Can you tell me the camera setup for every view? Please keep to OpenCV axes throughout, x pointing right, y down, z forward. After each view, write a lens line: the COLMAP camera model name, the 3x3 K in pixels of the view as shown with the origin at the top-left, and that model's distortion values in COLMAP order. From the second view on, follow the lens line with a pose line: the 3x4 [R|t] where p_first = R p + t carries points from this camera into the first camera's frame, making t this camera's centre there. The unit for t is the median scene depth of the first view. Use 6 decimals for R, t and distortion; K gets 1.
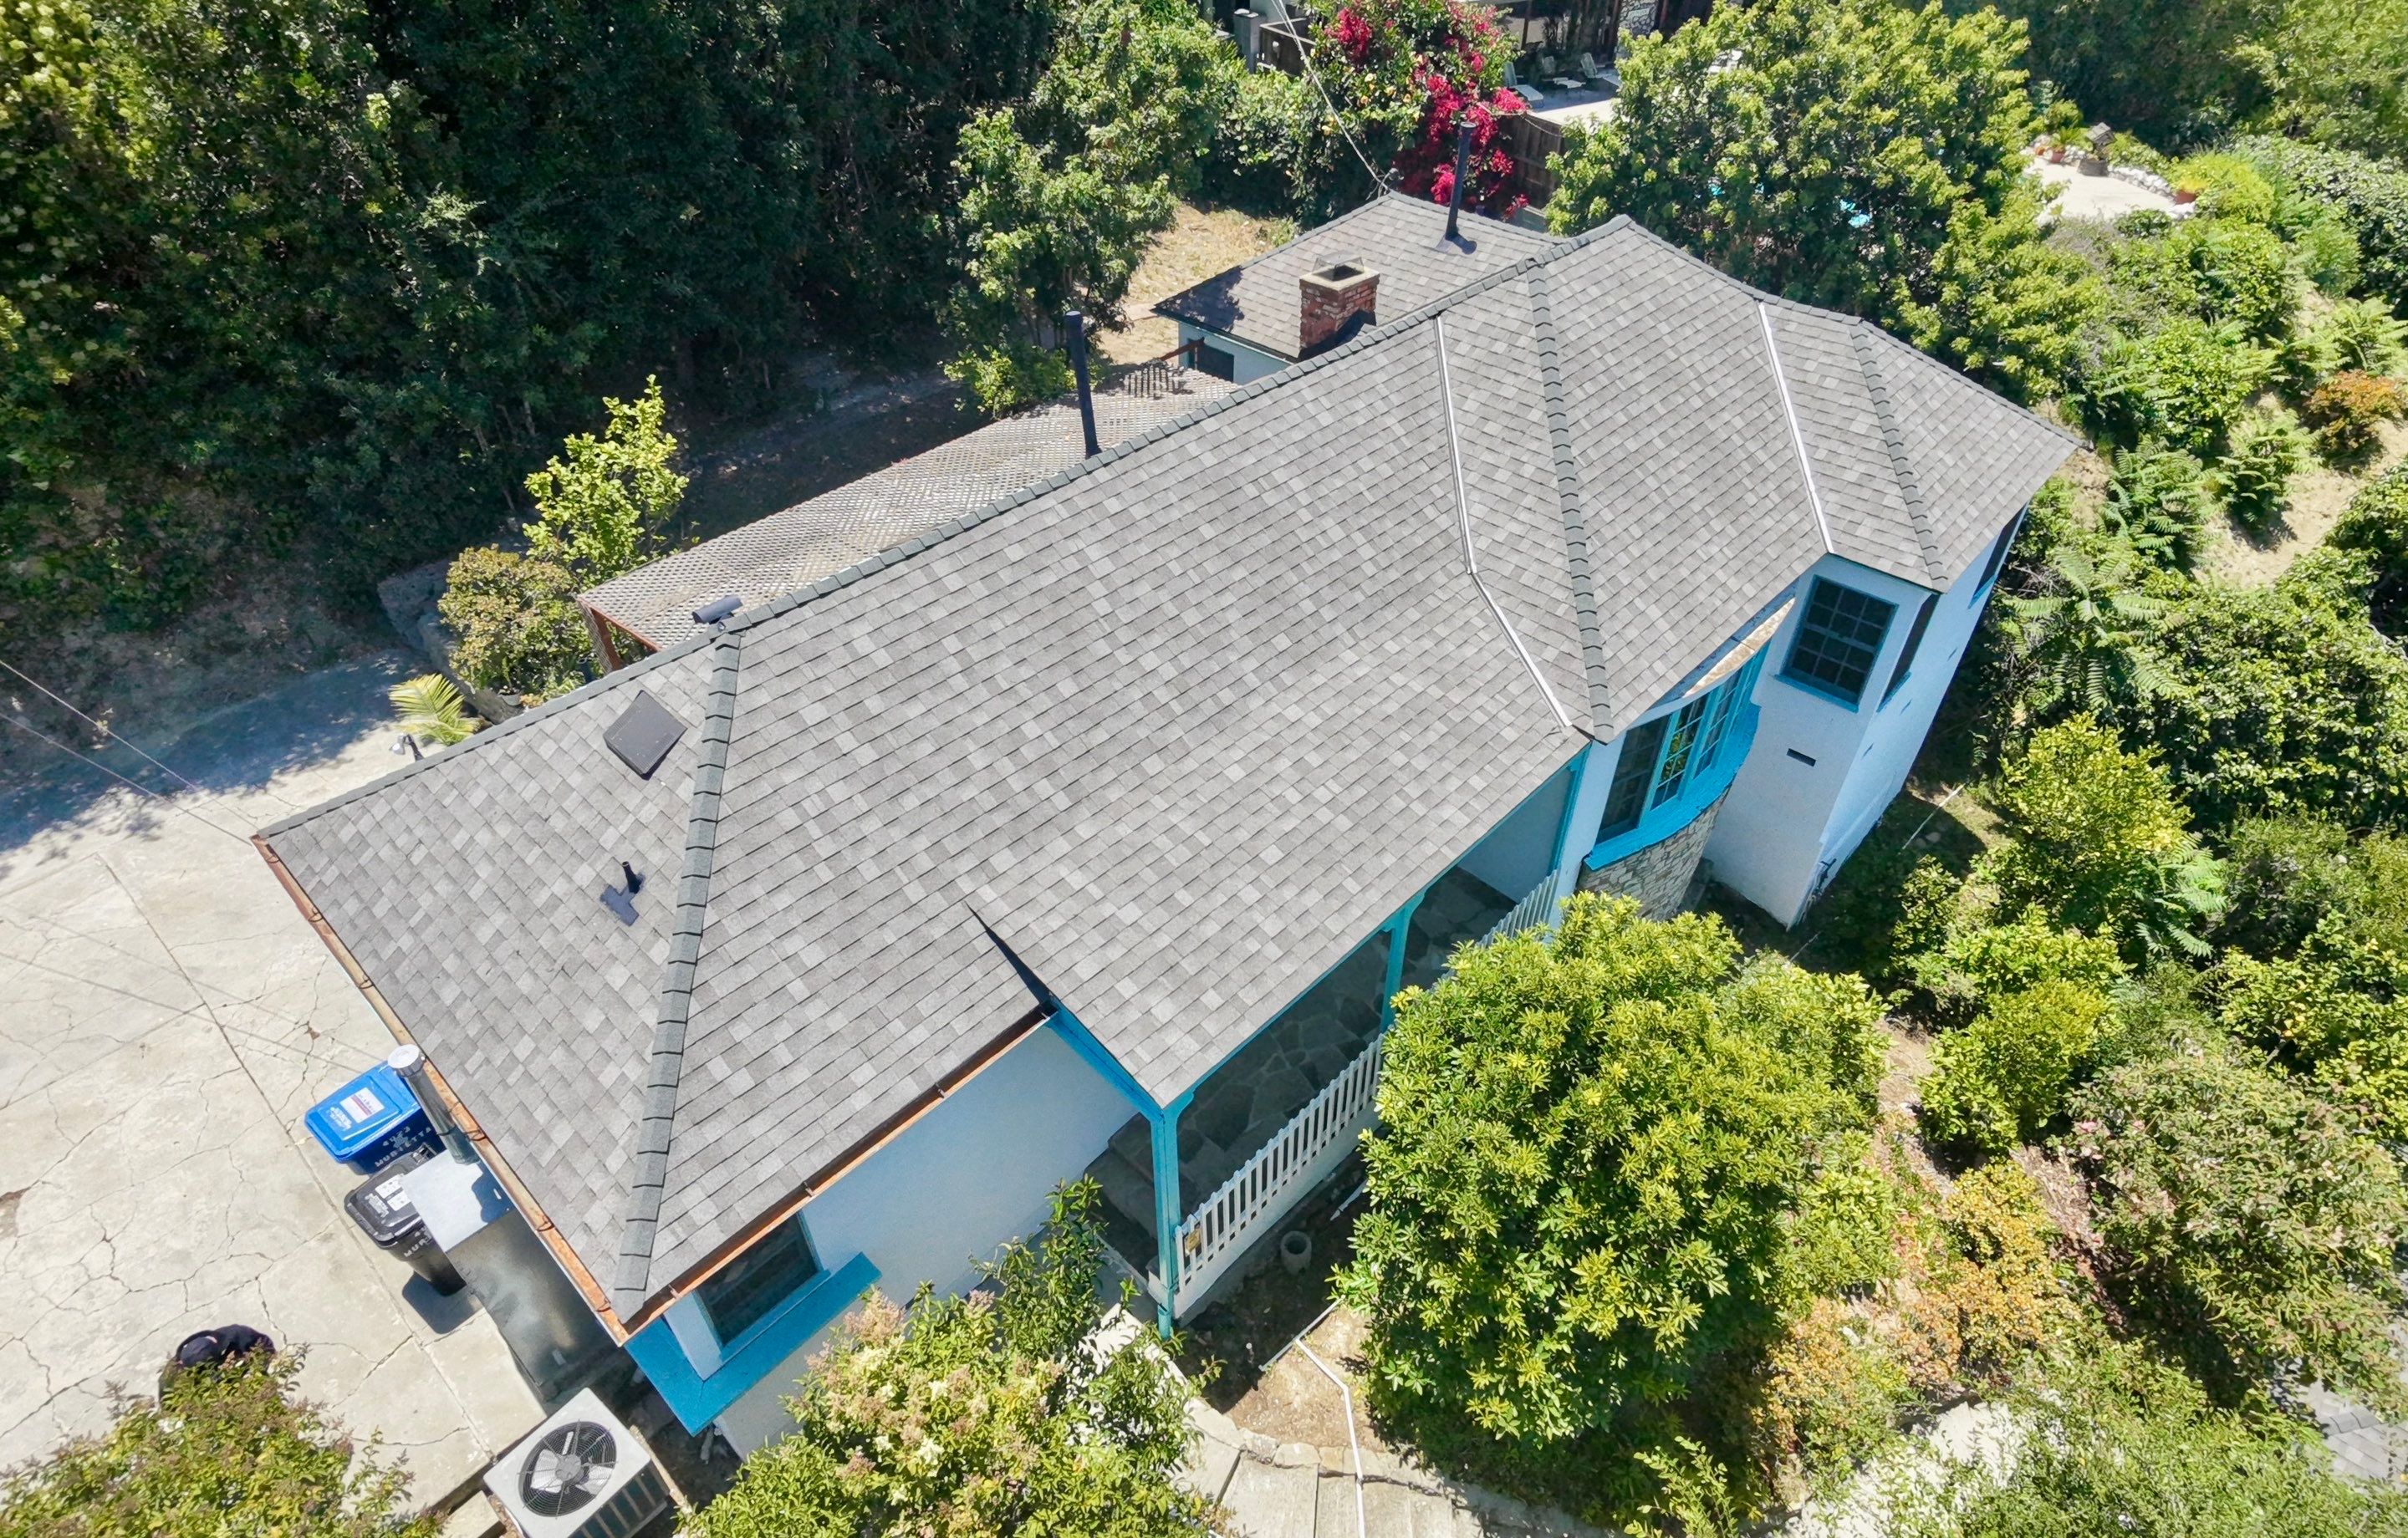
lens RADIAL K [[1299.0, 0, 1233.1], [0, 1299.0, 784.0], [0, 0, 1]] dist [0.005252, -0.000698]
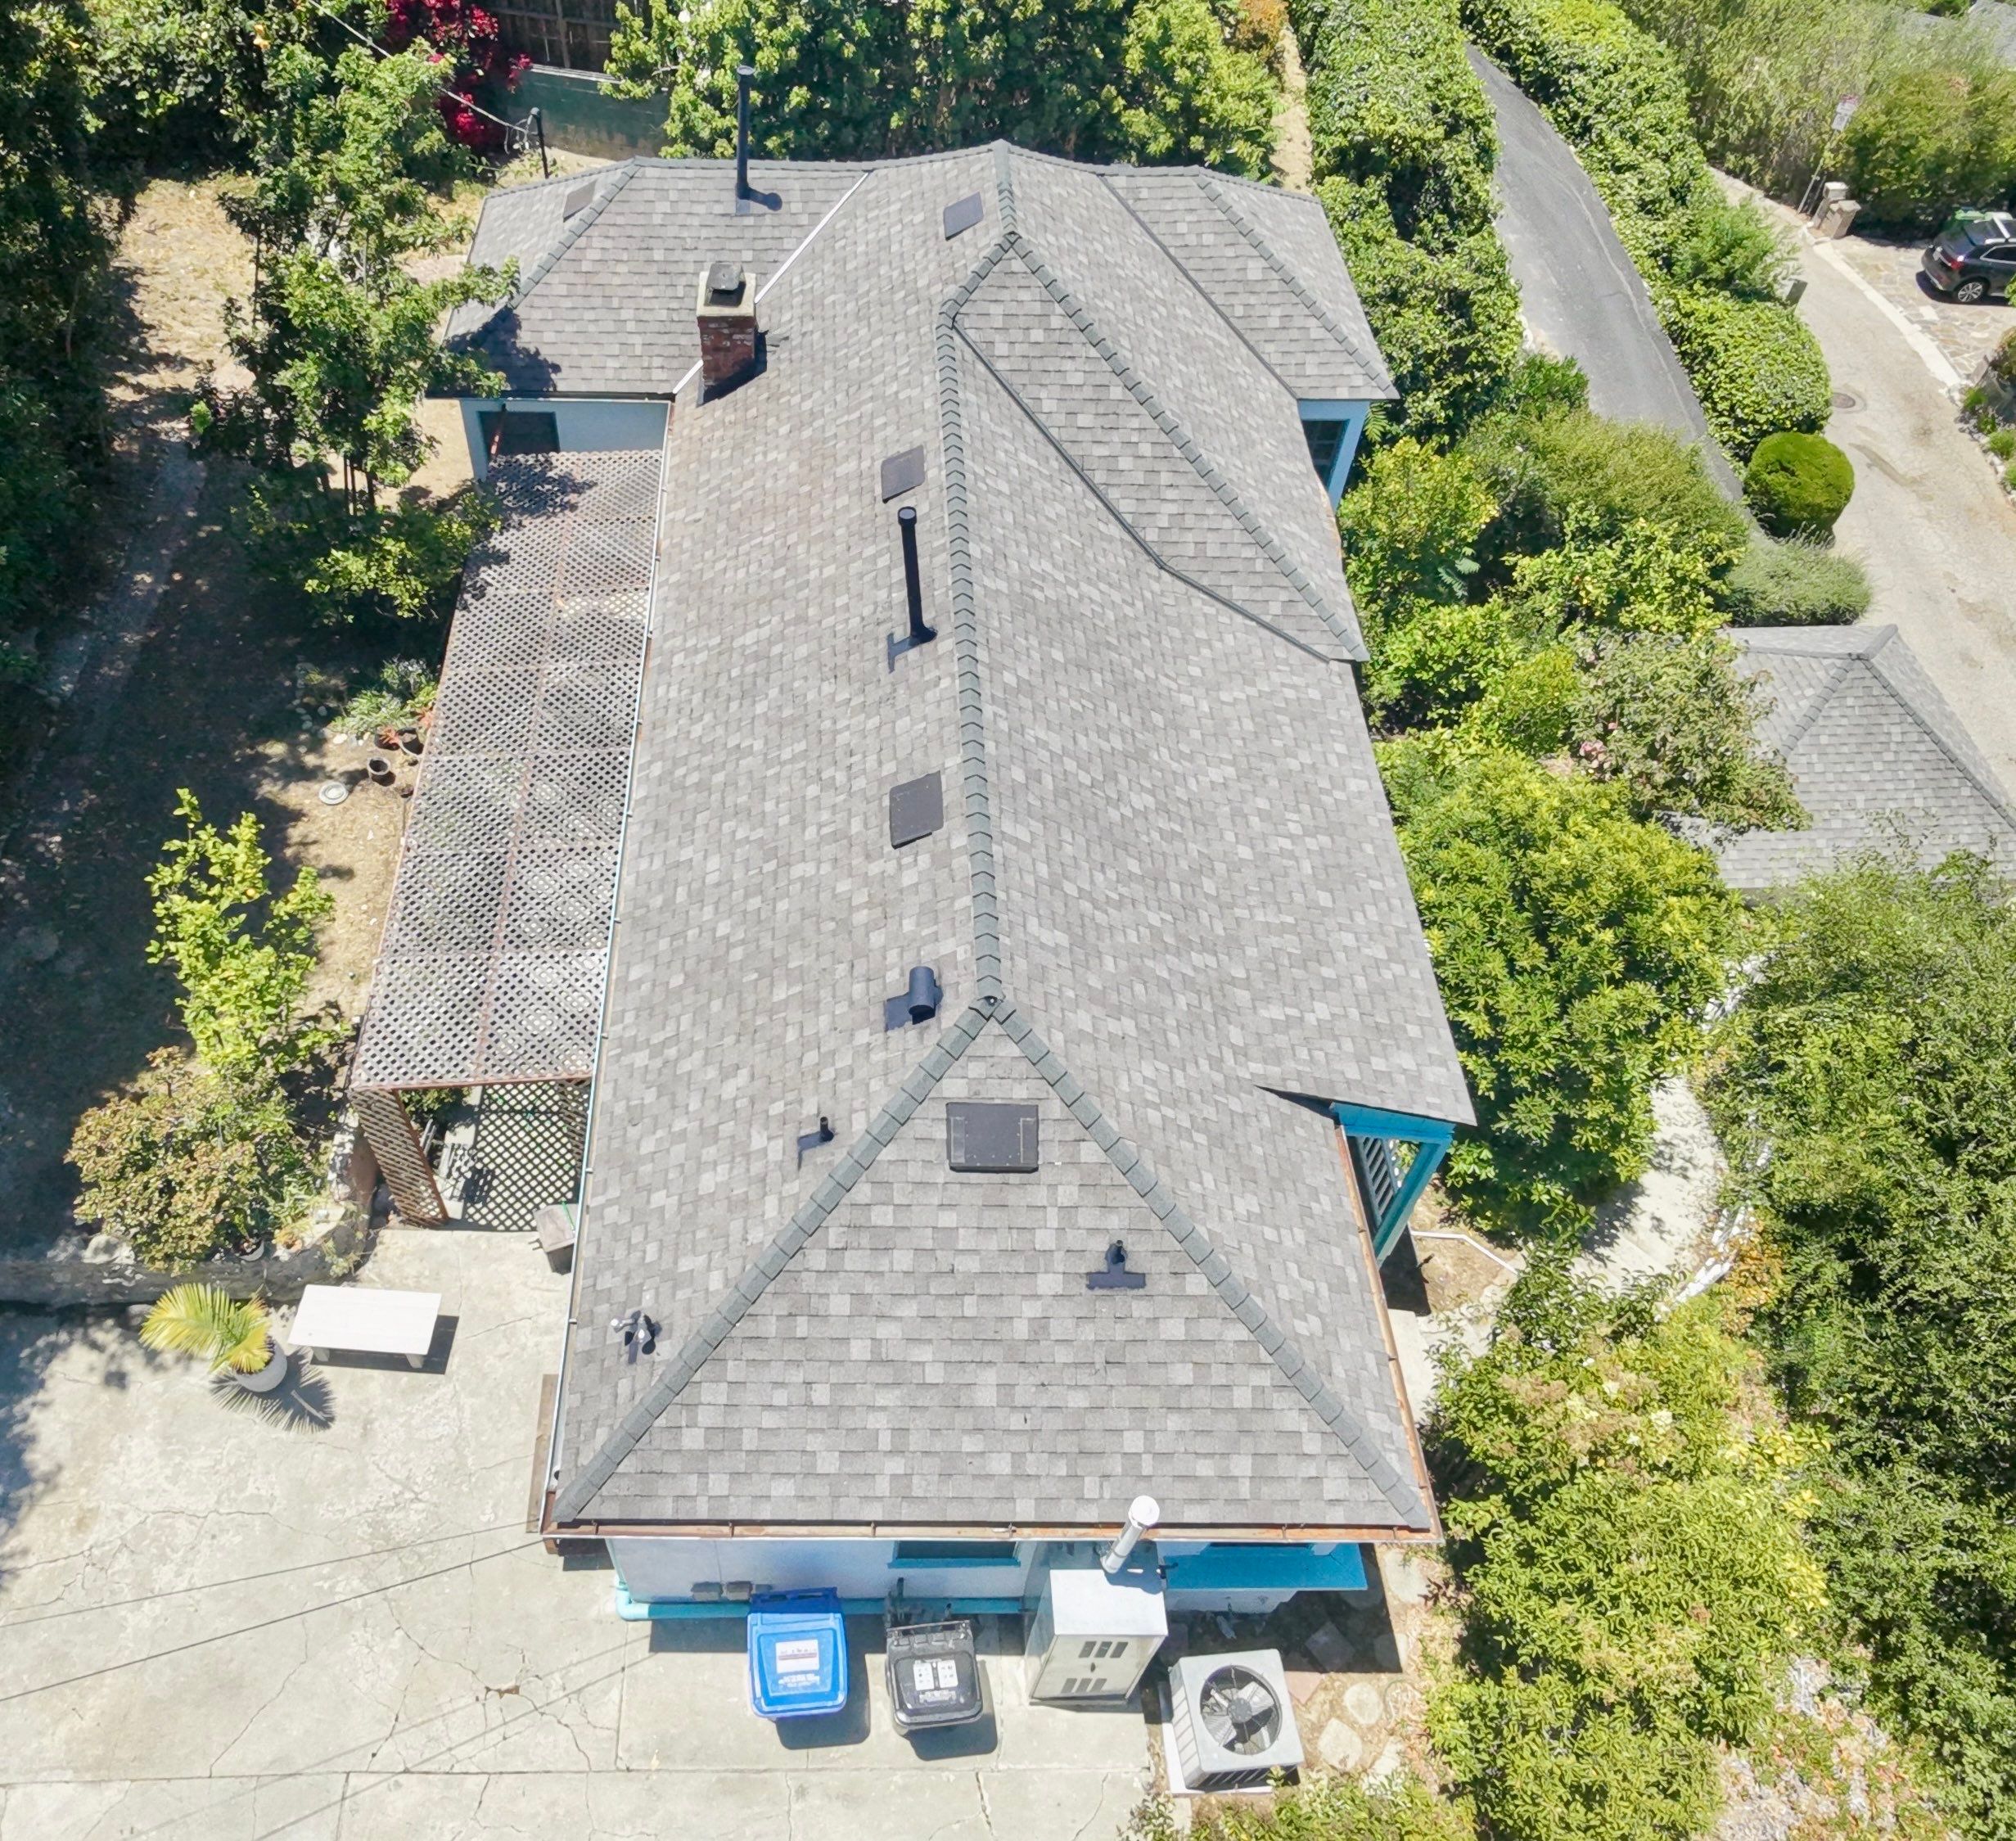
lens RADIAL K [[1578.2, 0, 869.1], [0, 1578.2, 911.2], [0, 0, 1]] dist [-0.000079, 0.002555]
pose [[0.729612, -0.531361, 0.430490, -0.620047], [0.435986, 0.846404, 0.305804, -0.382752], [-0.526861, -0.035431, 0.849213, 0.040719]]
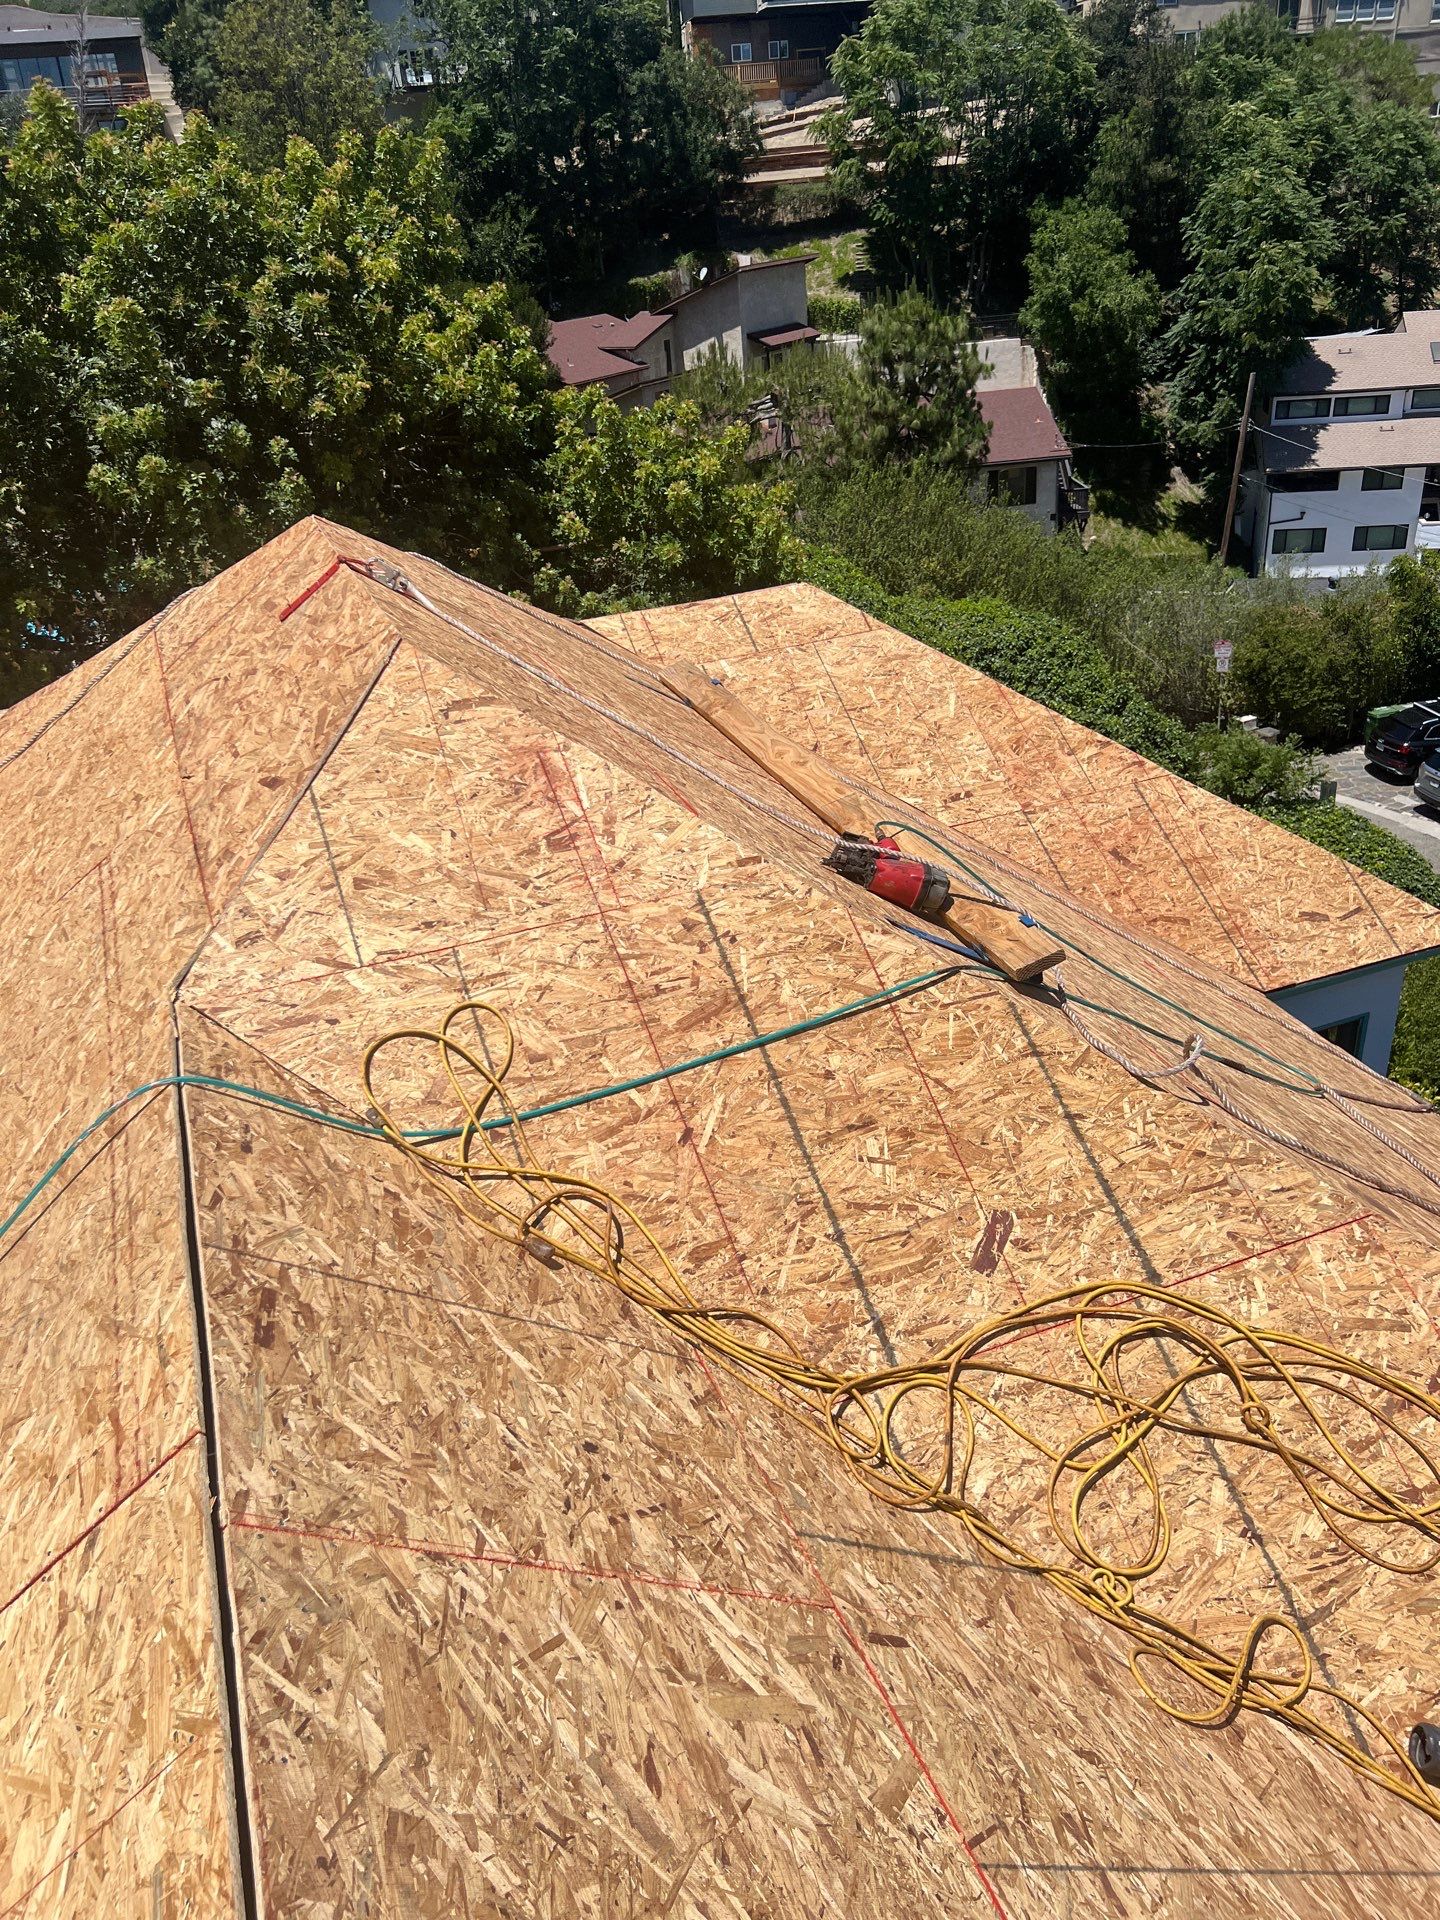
lens RADIAL K [[1442.0, 0, 710.3], [0, 1442.0, 955.9], [0, 0, 1]] dist [0.039497, -0.046532]
pose [[0.450177, -0.452450, 0.769825, 0.029261], [0.636351, 0.767356, 0.078875, -0.340727], [-0.626417, 0.454371, 0.633363, 0.828938]]
